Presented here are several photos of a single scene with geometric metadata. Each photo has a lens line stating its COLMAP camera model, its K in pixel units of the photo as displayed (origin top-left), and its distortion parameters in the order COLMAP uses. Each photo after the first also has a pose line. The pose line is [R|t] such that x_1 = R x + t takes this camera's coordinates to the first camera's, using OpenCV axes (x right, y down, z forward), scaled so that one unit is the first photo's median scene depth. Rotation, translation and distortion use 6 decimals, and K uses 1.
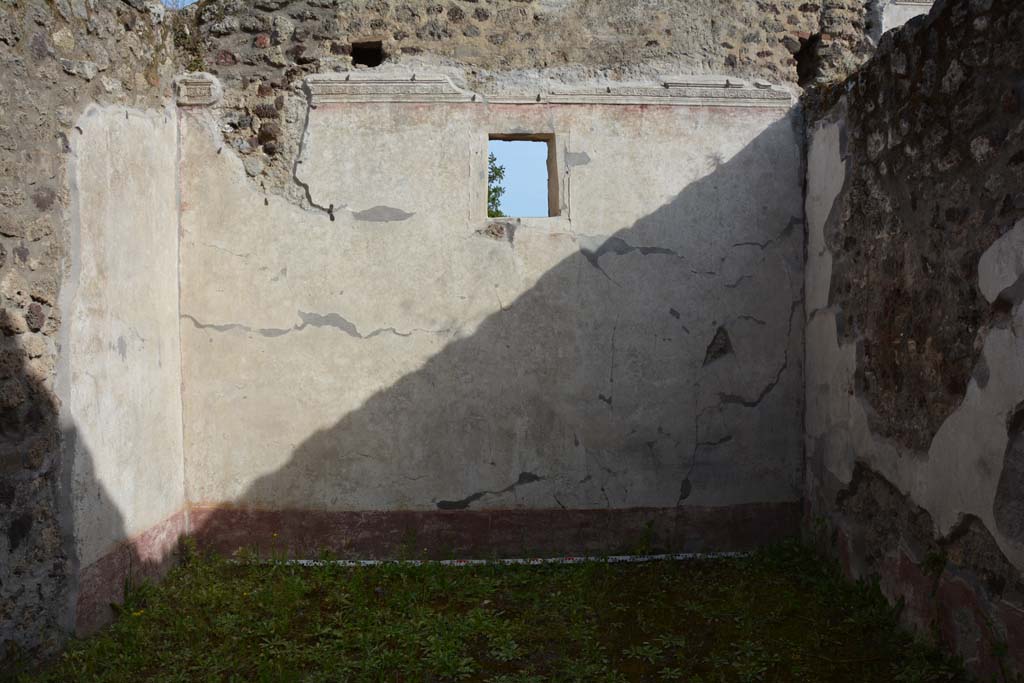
lens RADIAL K [[812.8, 0, 510.6], [0, 812.8, 345.6], [0, 0, 1]] dist [-0.160212, 0.129028]
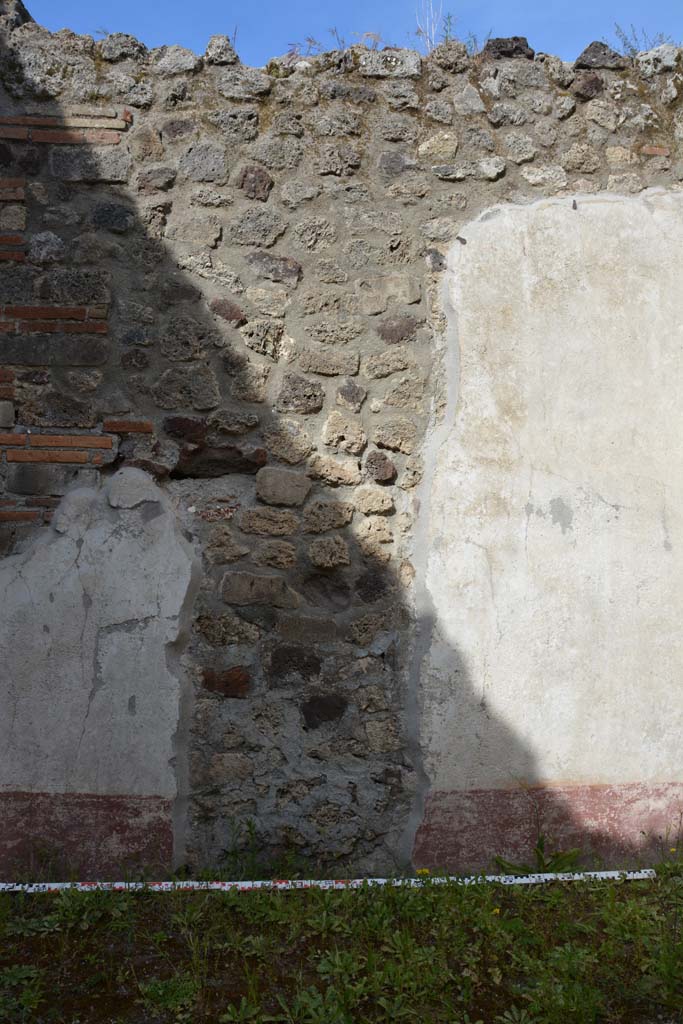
lens RADIAL K [[786.4, 0, 341.5], [0, 786.4, 512.0], [0, 0, 1]] dist [-0.164419, 0.111131]
pose [[0.116056, -0.050694, -0.991948, 0.171009], [-0.056253, 0.996758, -0.057521, 0.047422], [0.991648, 0.062476, 0.112828, 0.645270]]
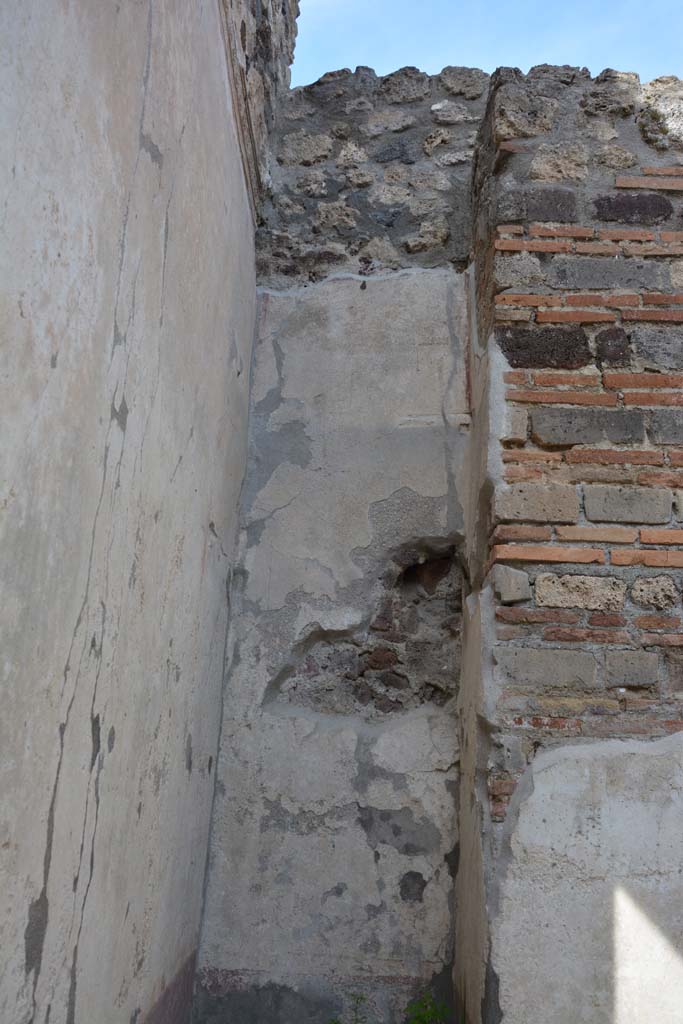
lens RADIAL K [[786.4, 0, 341.5], [0, 786.4, 512.0], [0, 0, 1]] dist [-0.164419, 0.111131]
pose [[-0.048094, -0.270502, -0.961517, -0.000053], [-0.082078, 0.960446, -0.266095, 0.094131], [0.995465, 0.066122, -0.068394, 0.253847]]
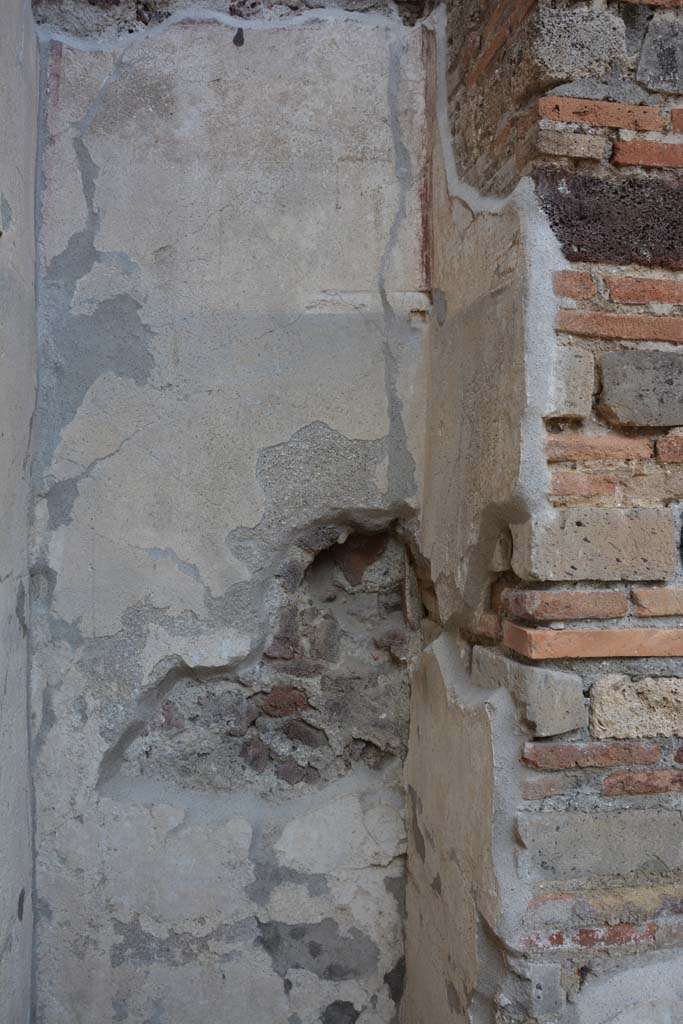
lens RADIAL K [[786.4, 0, 341.5], [0, 786.4, 512.0], [0, 0, 1]] dist [-0.164419, 0.111131]
pose [[0.150555, 0.029827, -0.988152, -0.223609], [-0.047721, 0.998599, 0.022871, -0.056250], [0.987449, 0.043712, 0.151768, 0.218665]]
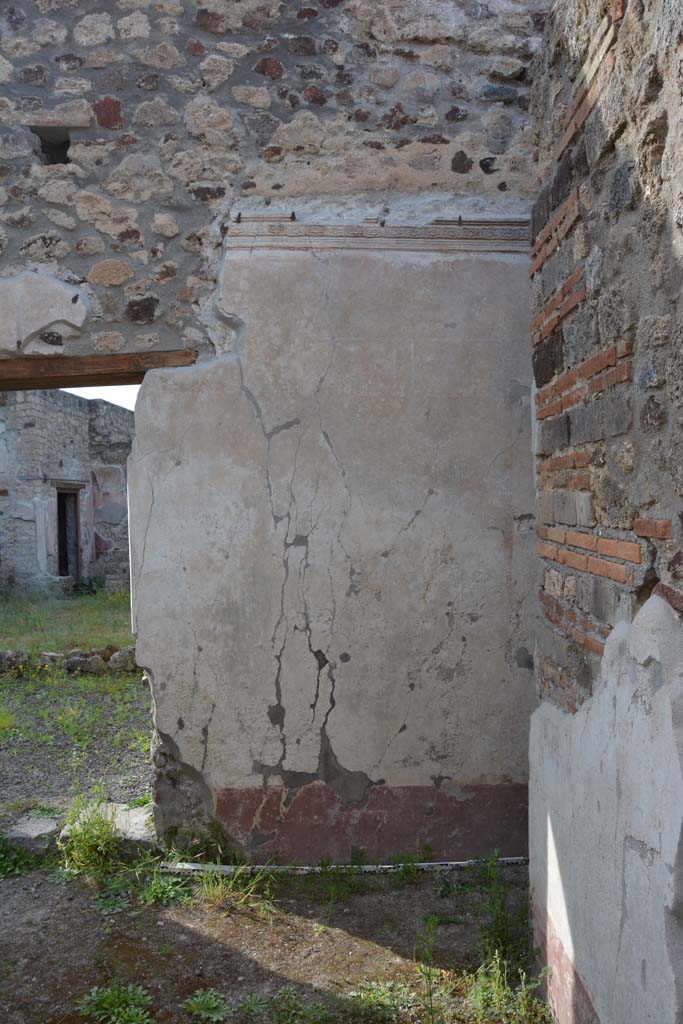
lens RADIAL K [[786.4, 0, 341.5], [0, 786.4, 512.0], [0, 0, 1]] dist [-0.164419, 0.111131]
pose [[-0.999494, 0.031582, 0.003774, -0.304249], [0.031741, 0.998019, 0.054323, -0.076902], [-0.002051, 0.054415, -0.998516, 0.907682]]
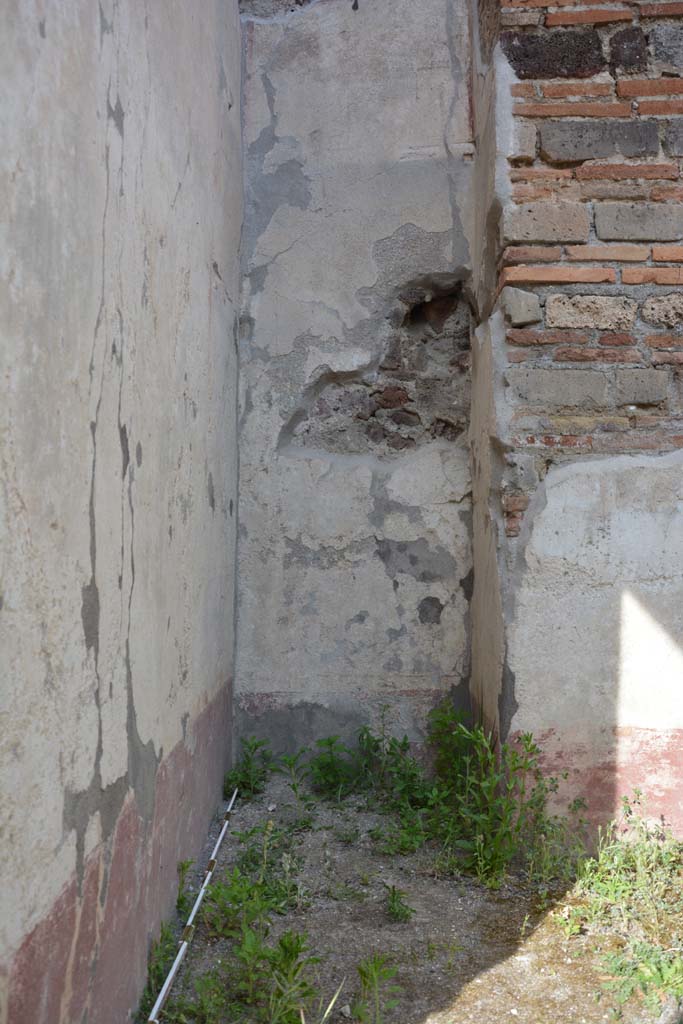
lens RADIAL K [[781.7, 0, 340.4], [0, 781.7, 508.3], [0, 0, 1]] dist [-0.168878, 0.118334]
pose [[-0.058750, 0.000387, -0.998273, -0.003579], [-0.031146, 0.999512, 0.002221, 0.124635], [0.997787, 0.031222, -0.058709, 0.249146]]
